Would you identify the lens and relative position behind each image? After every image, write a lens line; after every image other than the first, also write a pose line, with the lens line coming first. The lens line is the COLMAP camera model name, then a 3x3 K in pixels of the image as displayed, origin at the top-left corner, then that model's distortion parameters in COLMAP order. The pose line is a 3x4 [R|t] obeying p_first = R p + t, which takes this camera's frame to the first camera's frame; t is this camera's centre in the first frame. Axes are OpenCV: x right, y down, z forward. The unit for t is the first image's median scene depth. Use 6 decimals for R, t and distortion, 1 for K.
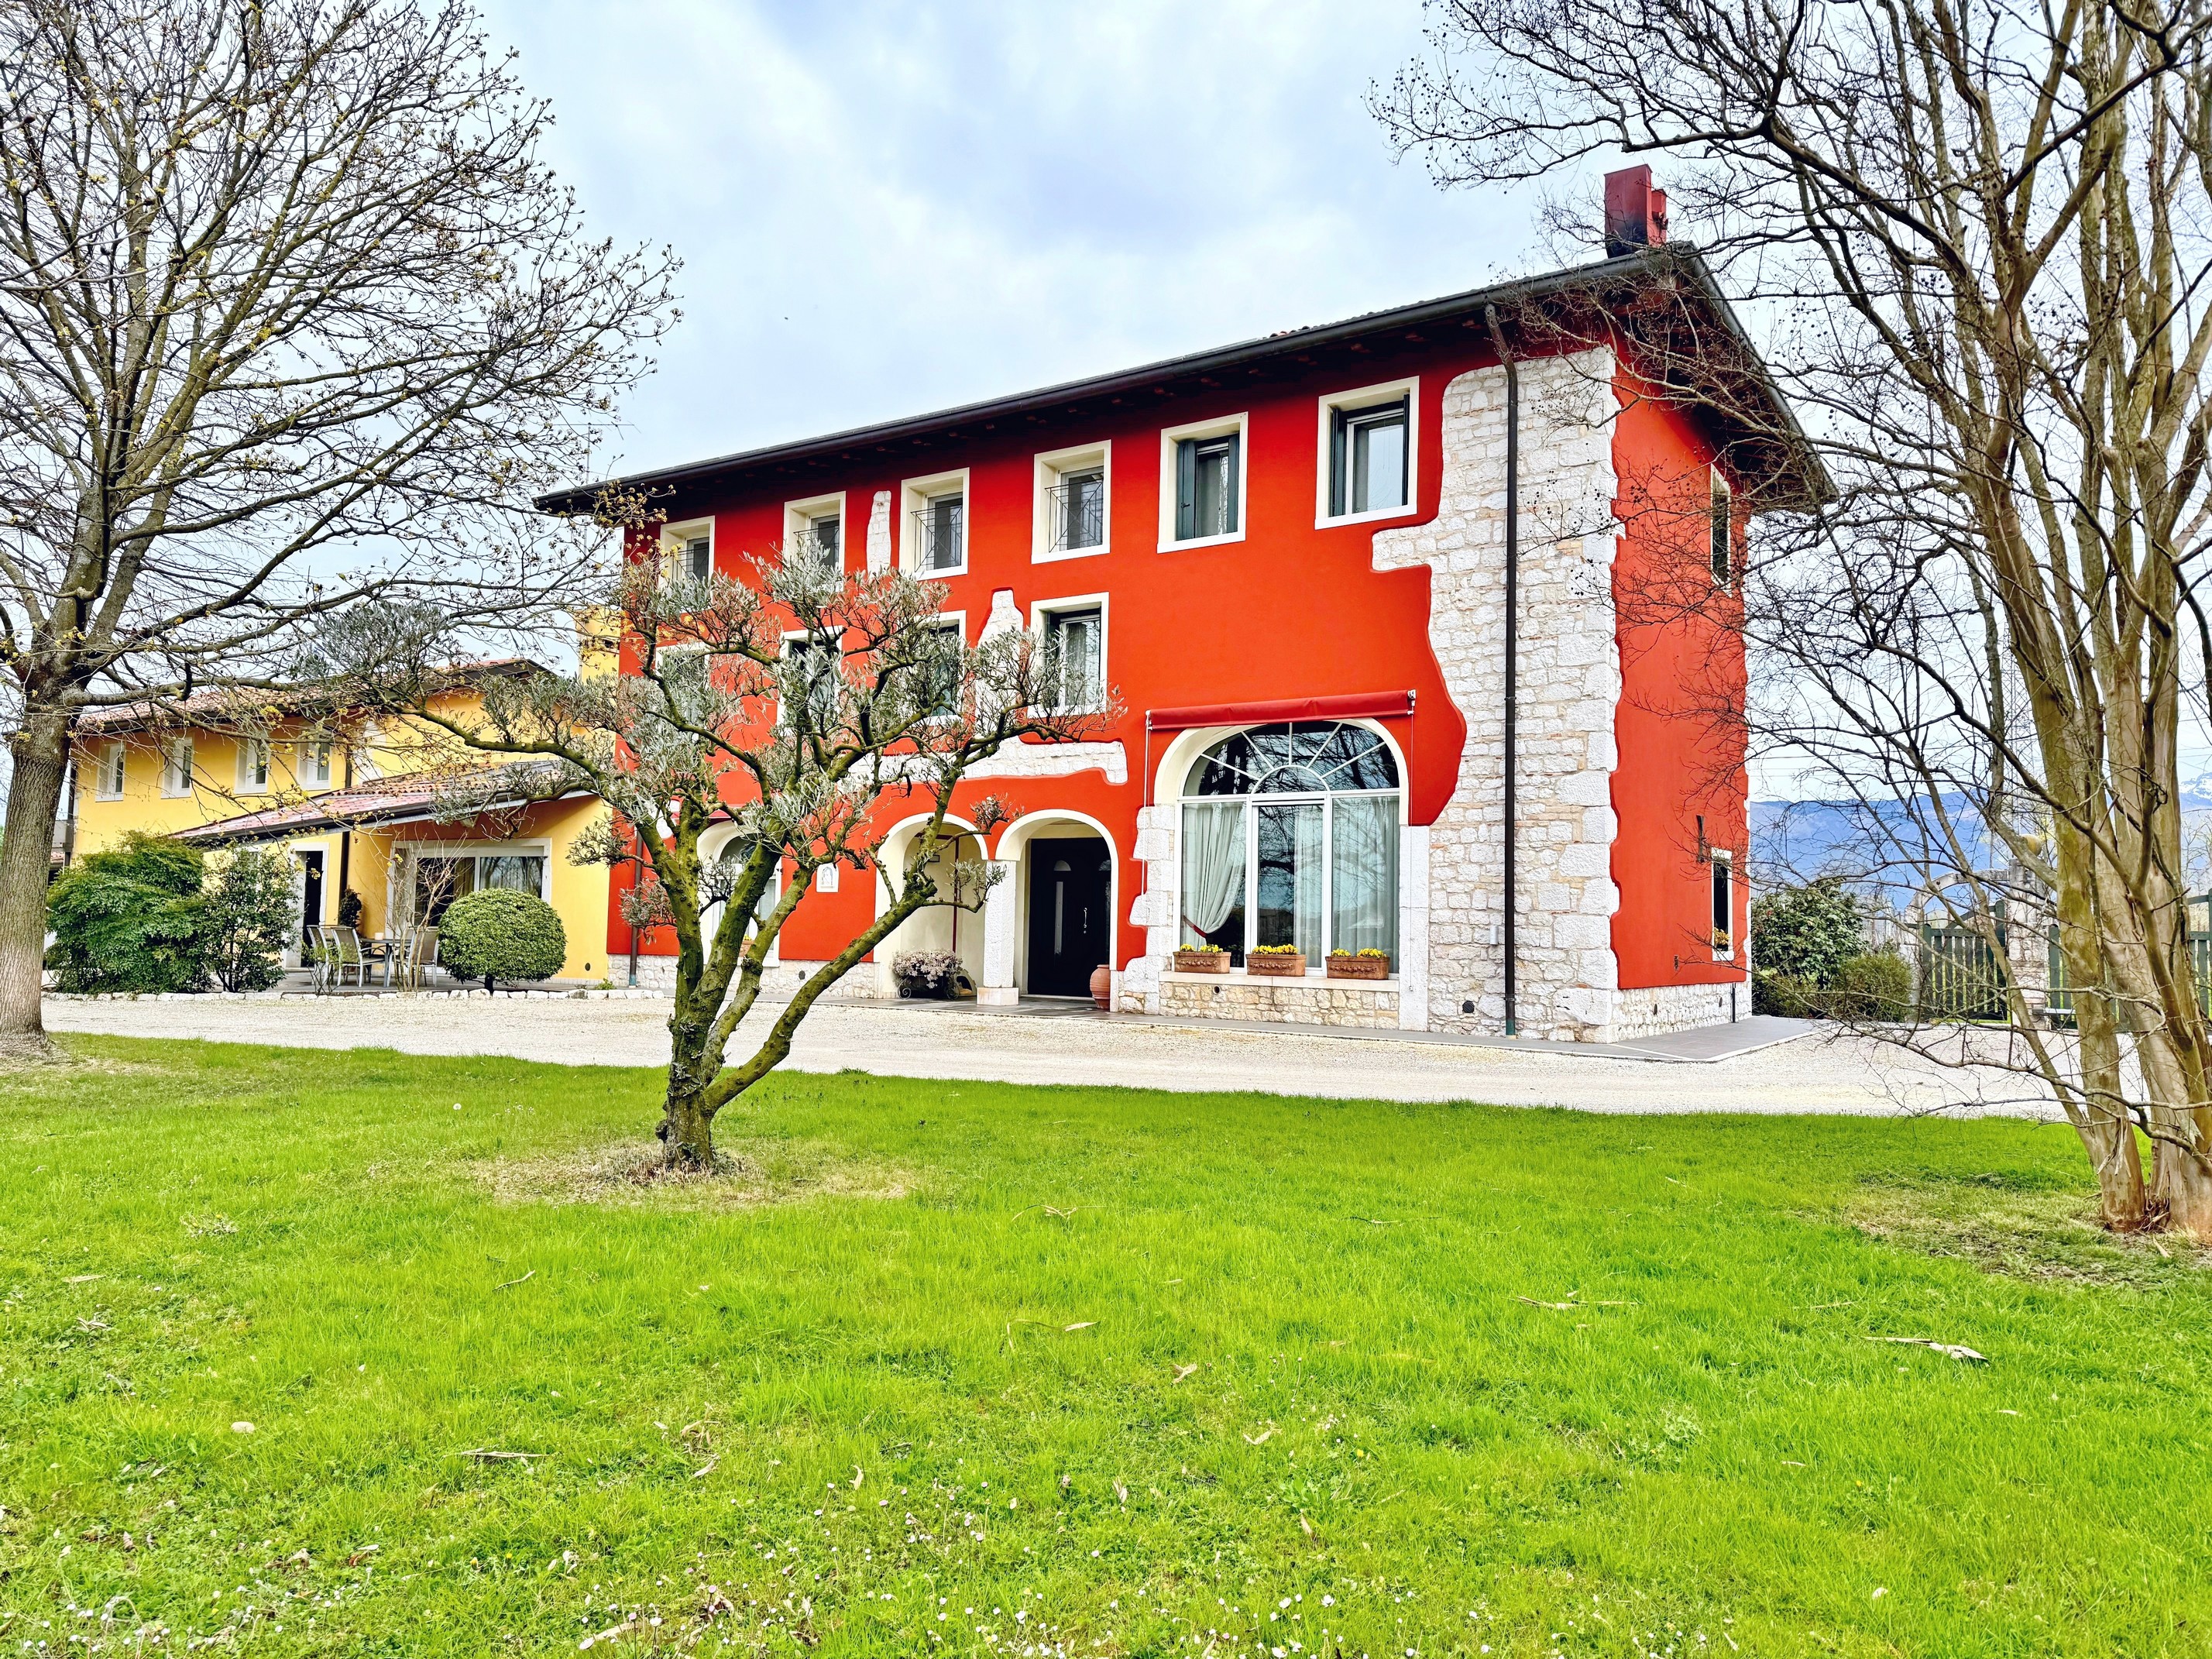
lens RADIAL K [[1527.2, 0, 1106.0], [0, 1527.2, 829.5], [0, 0, 1]] dist [0.186072, -0.365023]
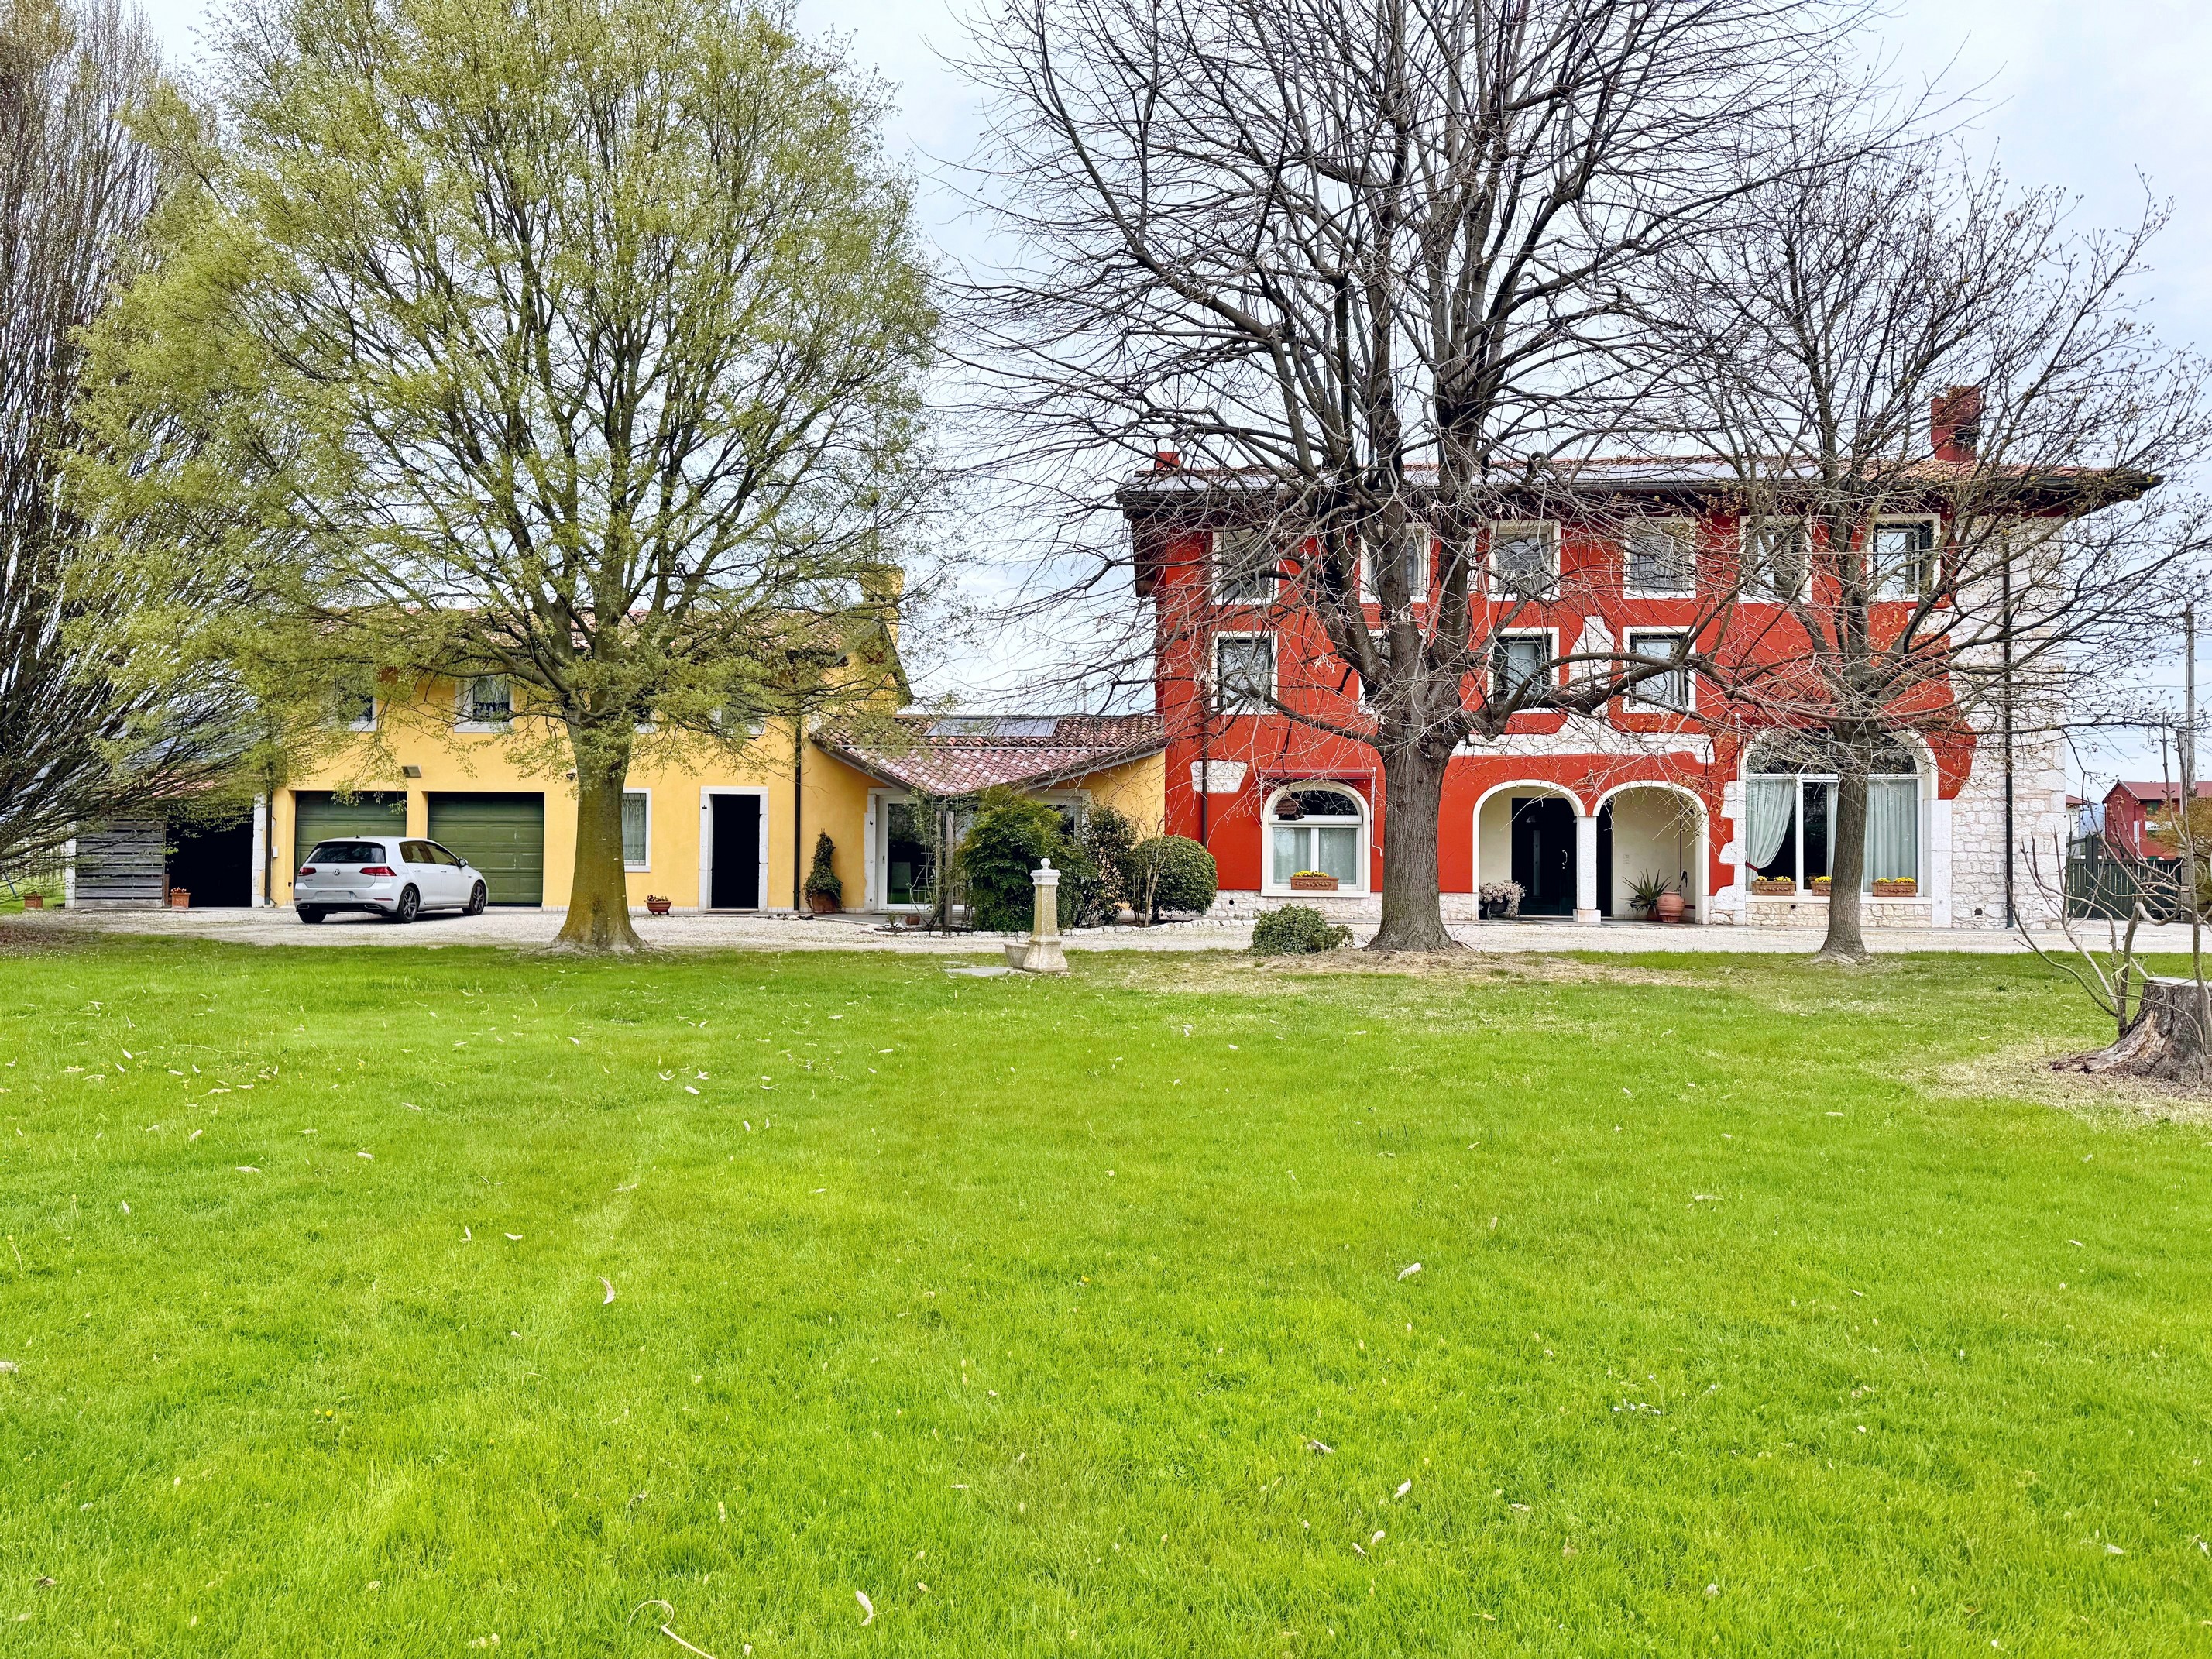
lens RADIAL K [[1565.8, 0, 1106.0], [0, 1565.8, 829.5], [0, 0, 1]] dist [0.083629, -0.130240]
pose [[0.875096, -0.000819, 0.483948, -1.253952], [-0.023733, 0.998723, 0.044606, -0.022619], [-0.483367, -0.050520, 0.873959, -0.016325]]
